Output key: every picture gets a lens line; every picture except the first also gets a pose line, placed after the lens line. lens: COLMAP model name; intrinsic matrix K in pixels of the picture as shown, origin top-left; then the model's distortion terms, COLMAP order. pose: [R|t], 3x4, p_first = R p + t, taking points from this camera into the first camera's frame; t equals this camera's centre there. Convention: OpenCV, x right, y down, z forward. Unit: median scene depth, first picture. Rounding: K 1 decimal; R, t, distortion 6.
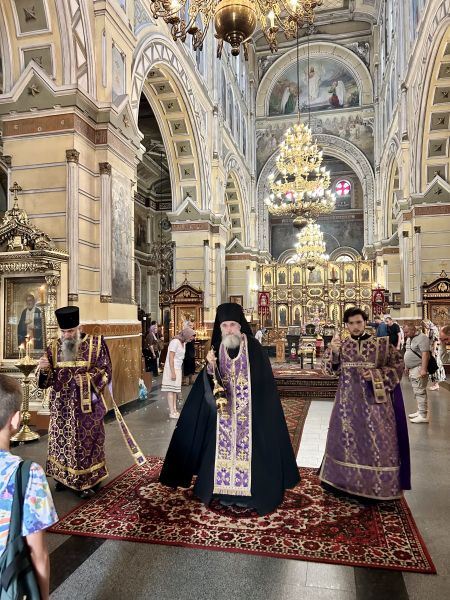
lens RADIAL K [[451.6, 0, 220.3], [0, 451.6, 297.9], [0, 0, 1]] dist [0.063305, -0.071477]
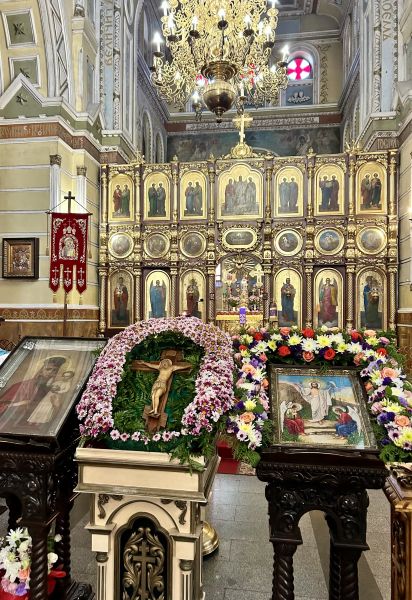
lens RADIAL K [[456.5, 0, 206.0], [0, 456.5, 300.0], [0, 0, 1]] dist [0.074321, -0.000273]
pose [[0.993224, 0.019238, 0.114609, 0.136762], [-0.021831, 0.999532, 0.021411, 0.031688], [-0.114144, -0.023768, 0.993180, 0.611234]]
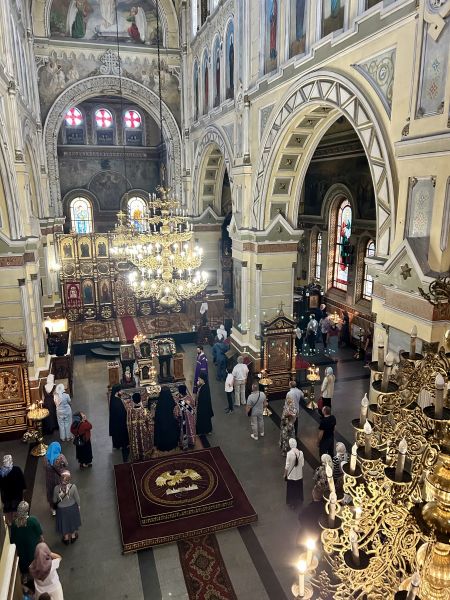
lens RADIAL K [[451.6, 0, 220.3], [0, 451.6, 297.9], [0, 0, 1]] dist [0.063305, -0.071477]
pose [[0.864344, -0.117982, 0.488866, -0.078708], [-0.023709, 0.961450, 0.273954, -0.205643], [-0.502342, -0.248381, 0.828227, 0.118402]]
